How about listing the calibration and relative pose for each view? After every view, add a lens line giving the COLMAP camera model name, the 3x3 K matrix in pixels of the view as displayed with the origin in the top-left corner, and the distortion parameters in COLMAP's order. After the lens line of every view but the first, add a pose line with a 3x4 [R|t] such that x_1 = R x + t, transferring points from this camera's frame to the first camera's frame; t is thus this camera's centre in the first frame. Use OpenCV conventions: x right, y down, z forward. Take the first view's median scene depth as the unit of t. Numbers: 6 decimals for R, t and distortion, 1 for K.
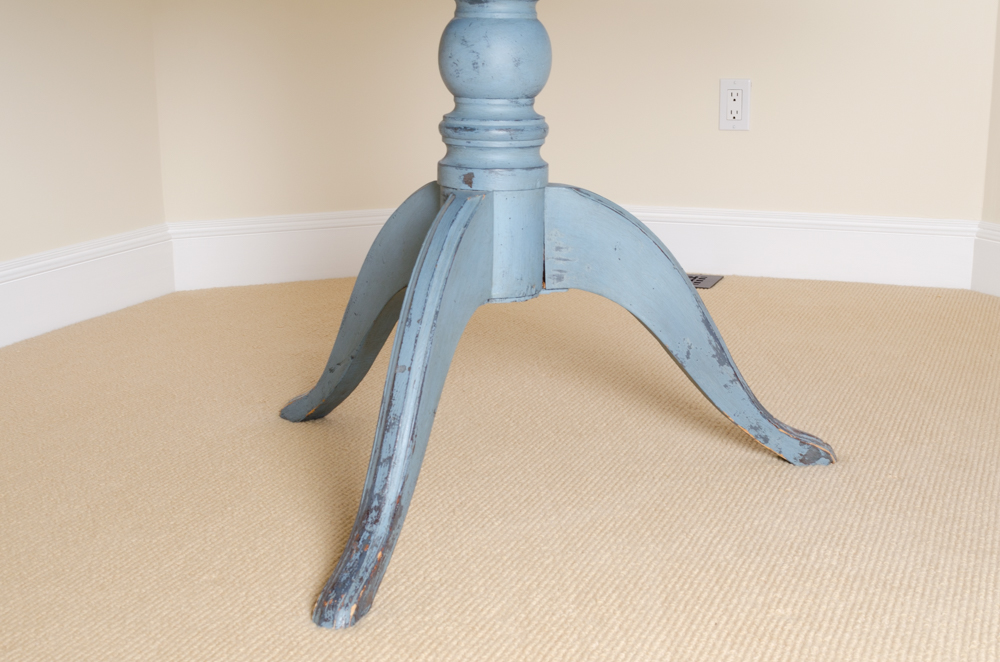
lens RADIAL K [[1375.0, 0, 500.8], [0, 1375.0, 354.1], [0, 0, 1]] dist [-0.001423, -0.015284]
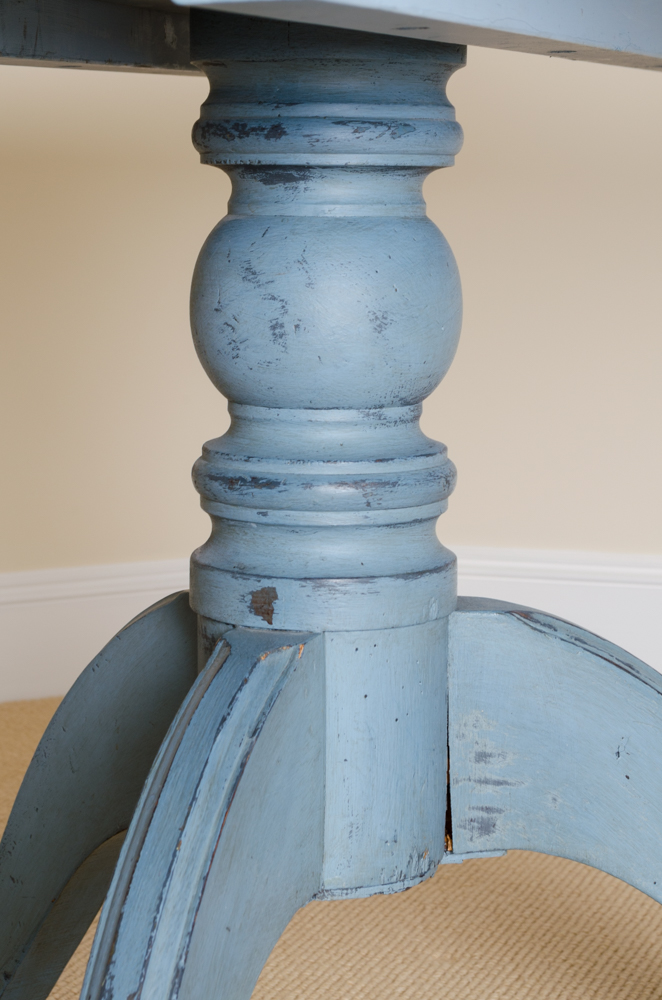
lens RADIAL K [[2243.1, 0, 331.0], [0, 2243.1, 500.0], [0, 0, 1]] dist [-0.041919, -0.352226]
pose [[0.999946, -0.009037, -0.005091, 0.000248], [0.008443, 0.994267, -0.106589, -0.088746], [0.006025, 0.106540, 0.994290, 0.342692]]
